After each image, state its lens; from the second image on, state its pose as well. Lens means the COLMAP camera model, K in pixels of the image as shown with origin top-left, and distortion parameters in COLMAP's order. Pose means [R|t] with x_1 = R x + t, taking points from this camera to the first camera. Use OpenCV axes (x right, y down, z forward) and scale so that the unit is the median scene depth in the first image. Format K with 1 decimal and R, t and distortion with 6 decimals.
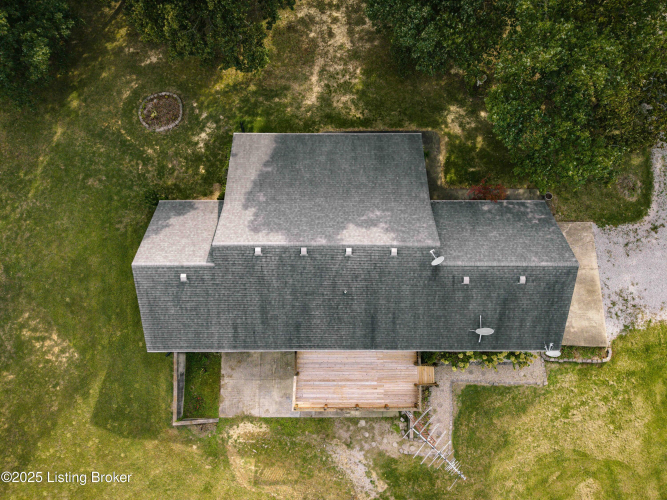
lens RADIAL K [[442.8, 0, 335.2], [0, 442.8, 253.8], [0, 0, 1]] dist [0.040028, -0.037194]
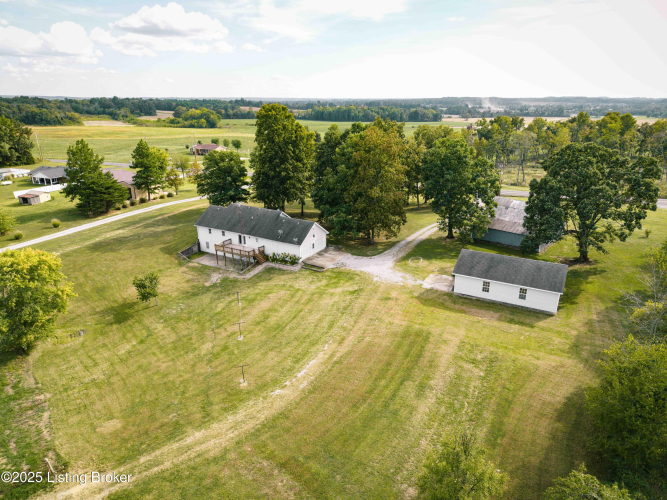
lens RADIAL K [[442.8, 0, 335.2], [0, 442.8, 253.8], [0, 0, 1]] dist [0.040028, -0.037194]
pose [[0.864303, 0.164876, -0.475179, 1.770323], [-0.492186, 0.471836, -0.731521, 1.896637], [0.103596, 0.866133, 0.488960, -0.253984]]
